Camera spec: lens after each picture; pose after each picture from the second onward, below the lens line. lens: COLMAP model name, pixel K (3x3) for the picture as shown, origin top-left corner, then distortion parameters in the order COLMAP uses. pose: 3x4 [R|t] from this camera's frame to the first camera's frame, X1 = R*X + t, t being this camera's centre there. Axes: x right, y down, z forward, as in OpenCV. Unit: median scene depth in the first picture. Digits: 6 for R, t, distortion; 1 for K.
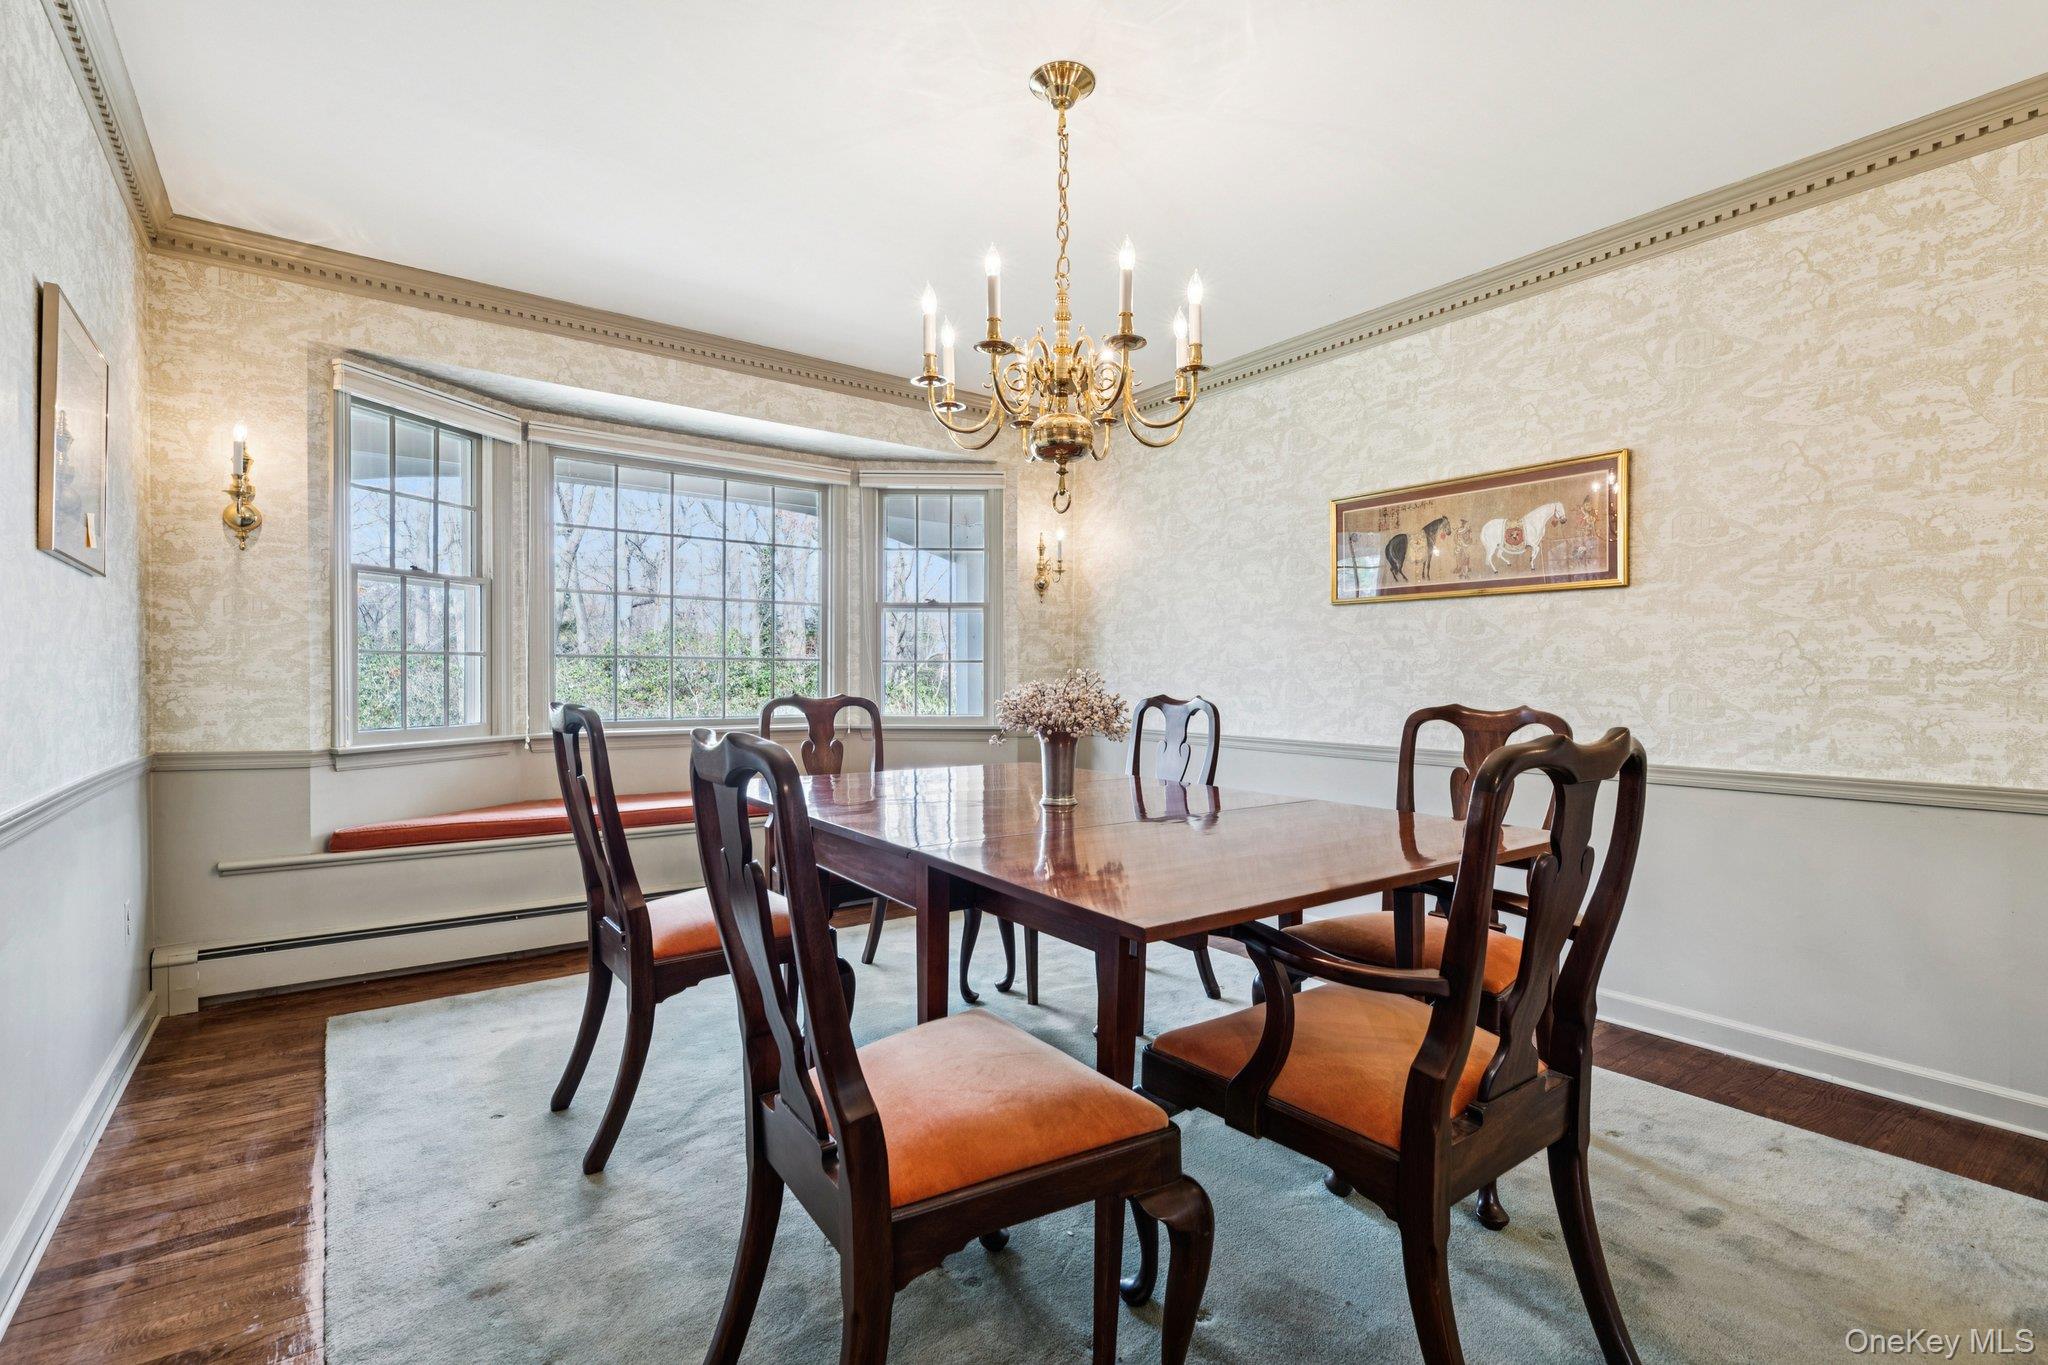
lens RADIAL K [[931.0, 0, 1020.1], [0, 931.0, 689.7], [0, 0, 1]] dist [-0.004275, -0.001086]
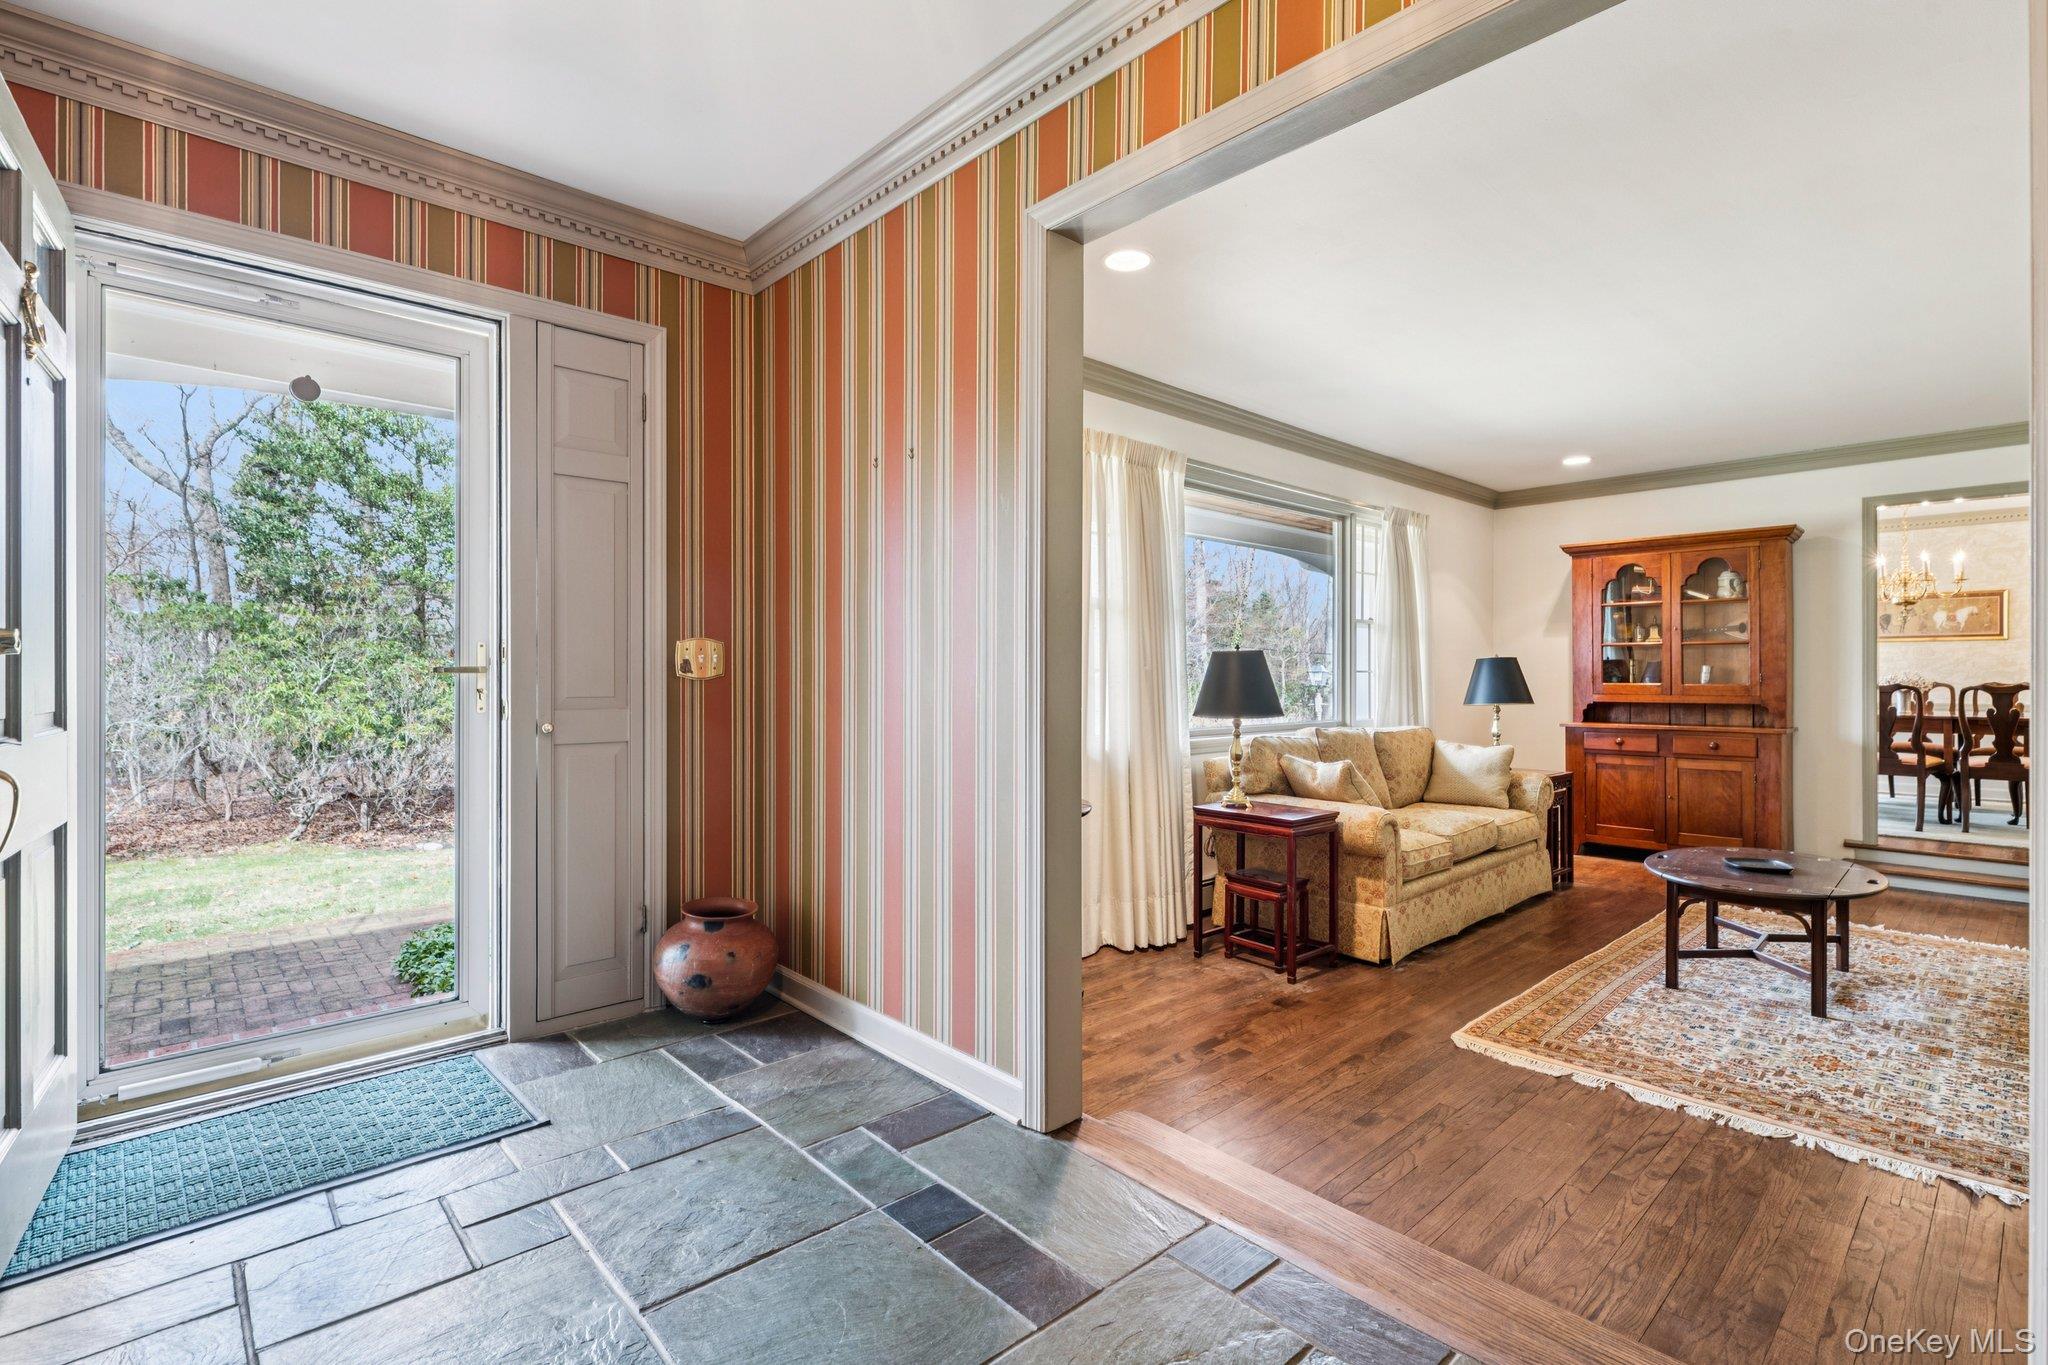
lens RADIAL K [[931.0, 0, 1022.0], [0, 931.0, 671.8], [0, 0, 1]] dist [-0.004275, -0.001086]
pose [[0.995191, -0.004048, 0.097869, -2.619879], [0.005408, 0.999892, -0.013633, 0.006136], [-0.097804, 0.014097, 0.995106, -1.493303]]
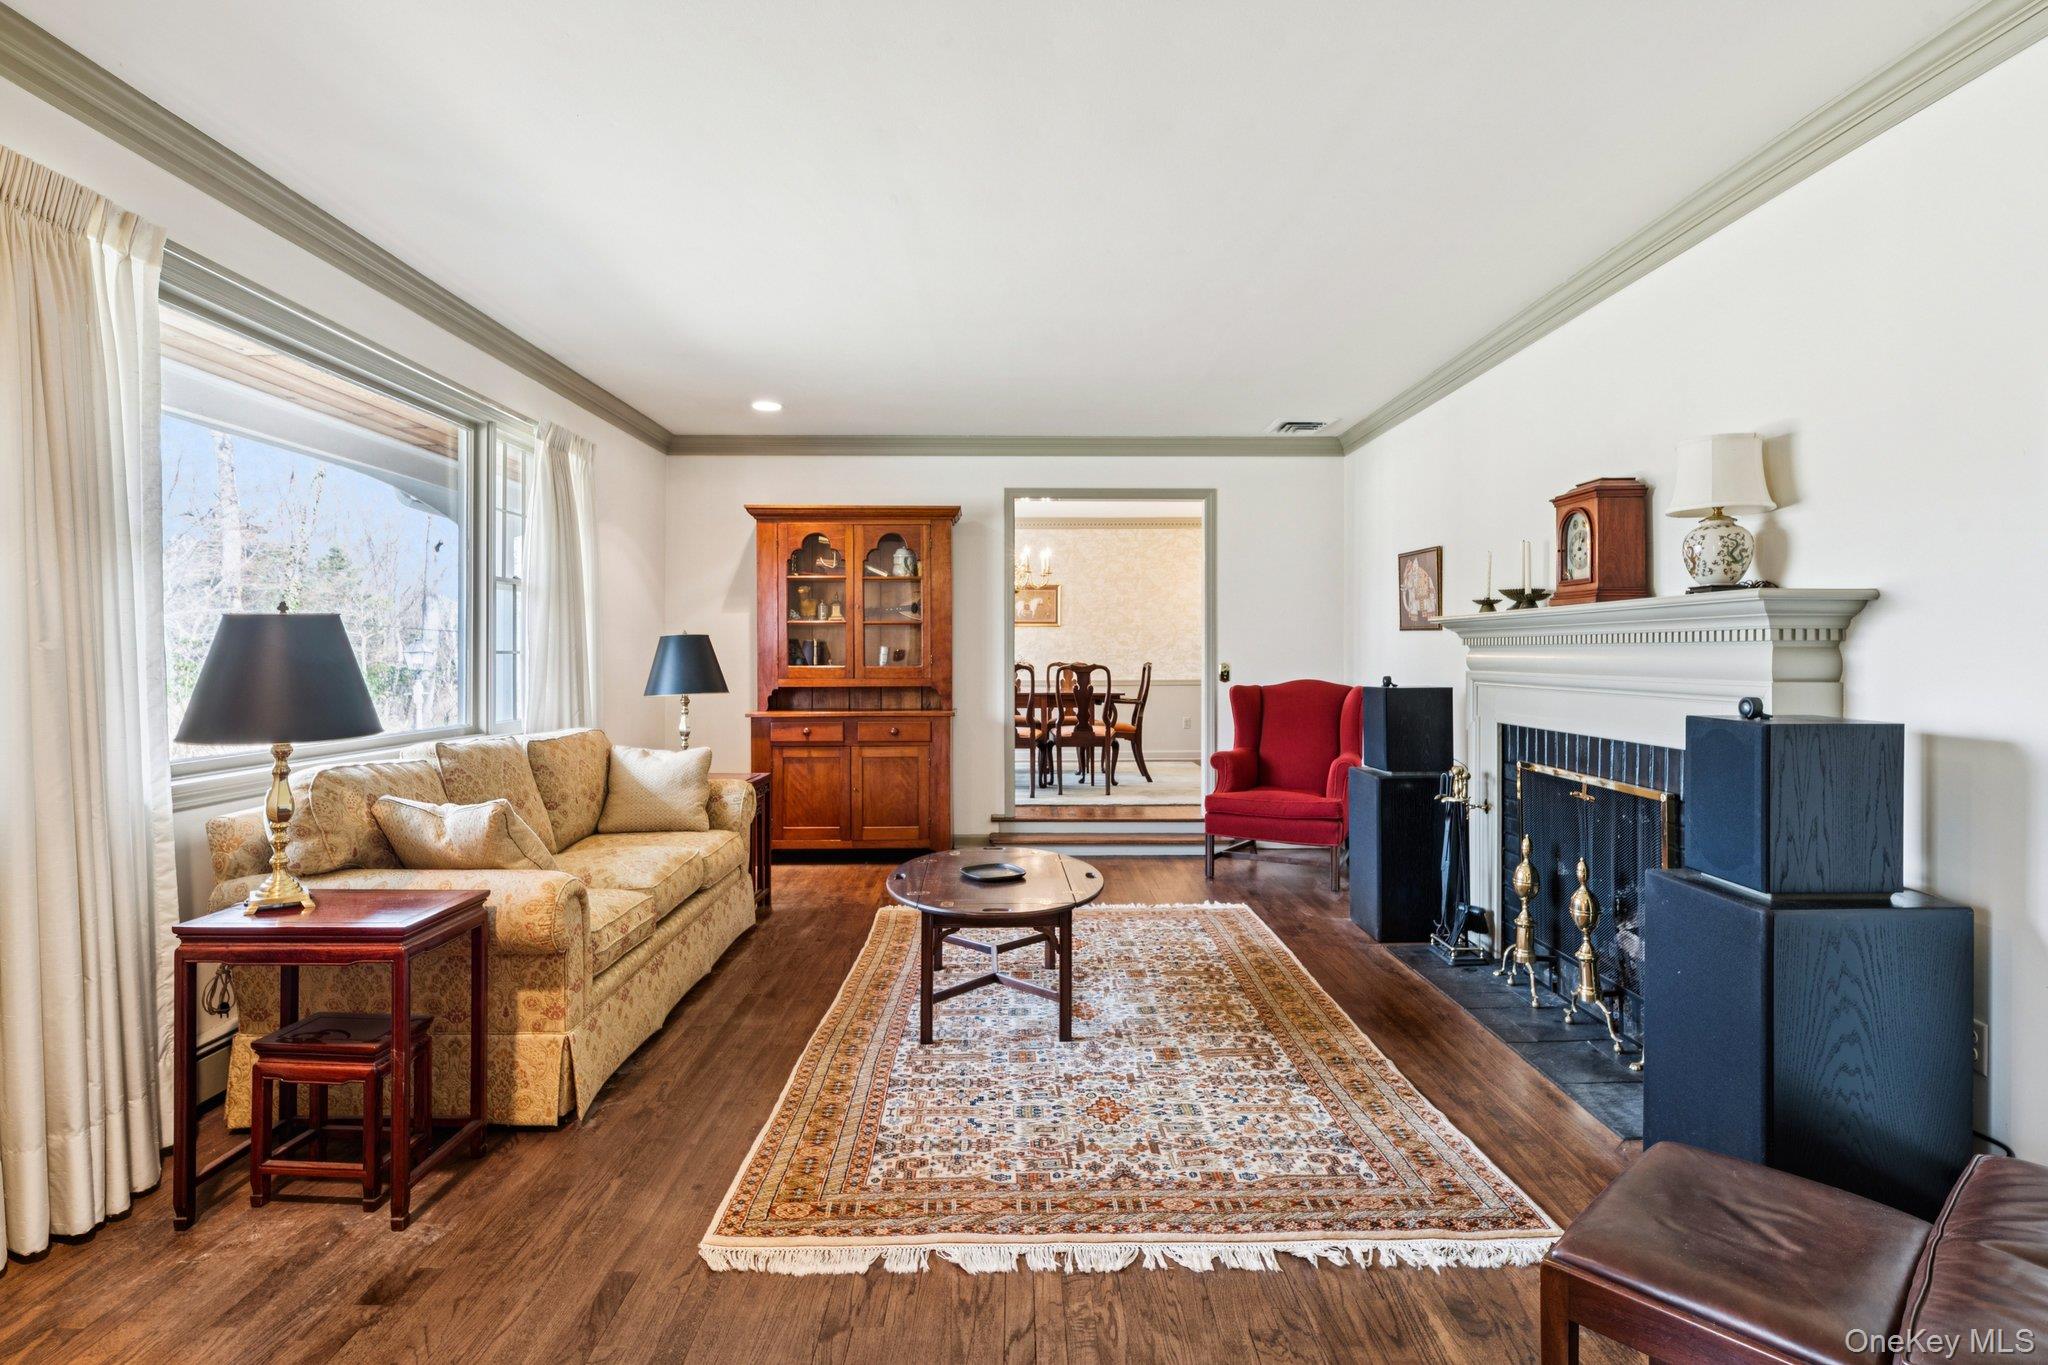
lens RADIAL K [[1026.8, 0, 1026.8], [0, 1026.8, 653.1], [0, 0, 1]] dist [0.010012, -0.002101]
pose [[0.586815, -0.003489, 0.809714, -2.476683], [0.012261, 0.999914, -0.004577, -0.000806], [-0.809629, 0.012614, 0.586807, -1.090481]]
